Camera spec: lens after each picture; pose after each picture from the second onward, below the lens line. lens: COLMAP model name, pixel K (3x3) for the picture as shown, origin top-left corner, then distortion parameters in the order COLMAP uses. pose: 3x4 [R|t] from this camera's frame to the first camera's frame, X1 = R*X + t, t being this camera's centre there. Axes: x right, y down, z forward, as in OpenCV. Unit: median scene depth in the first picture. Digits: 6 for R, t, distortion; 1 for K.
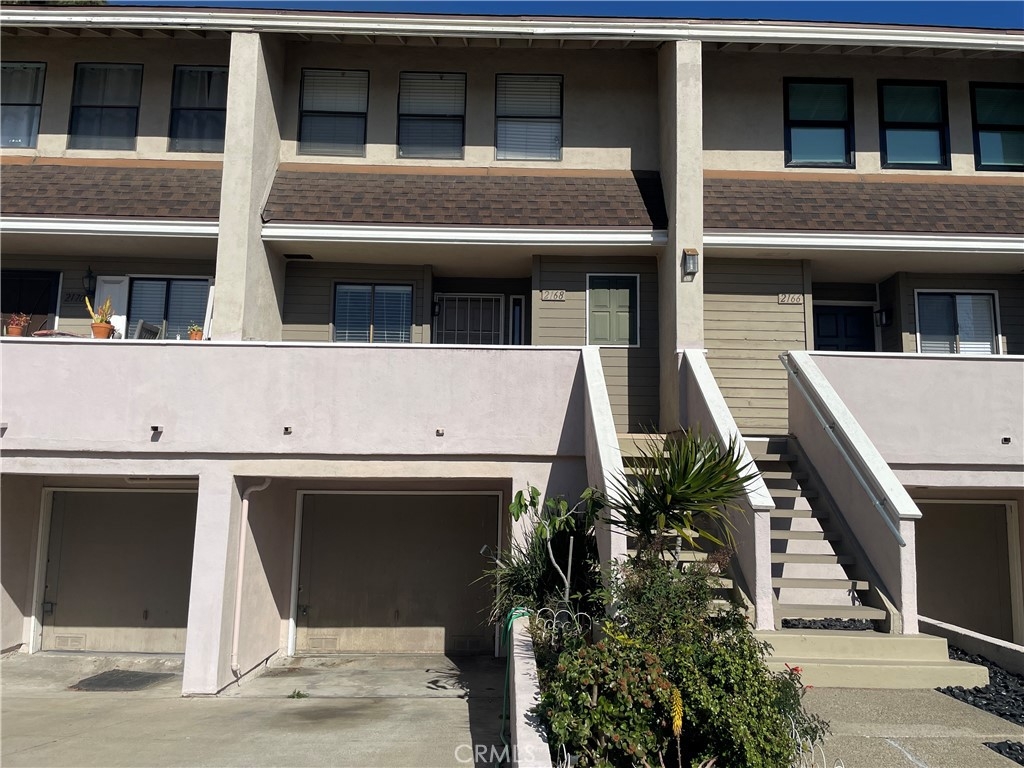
lens RADIAL K [[766.1, 0, 518.2], [0, 766.1, 384.5], [0, 0, 1]] dist [0.085835, -0.125949]
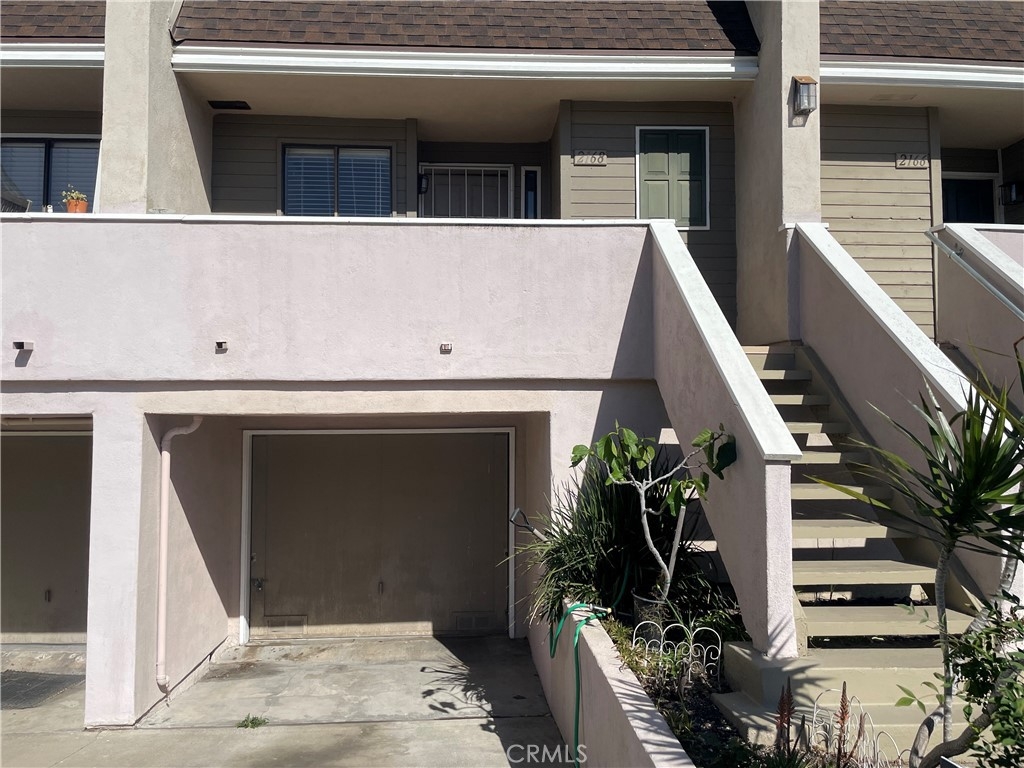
lens RADIAL K [[804.0, 0, 512.0], [0, 804.0, 384.0], [0, 0, 1]] dist [0.094778, -0.133896]
pose [[0.999291, -0.013755, 0.035054, -0.065343], [0.010413, 0.995537, 0.093795, 0.026221], [-0.036188, -0.093363, 0.994974, 0.262364]]
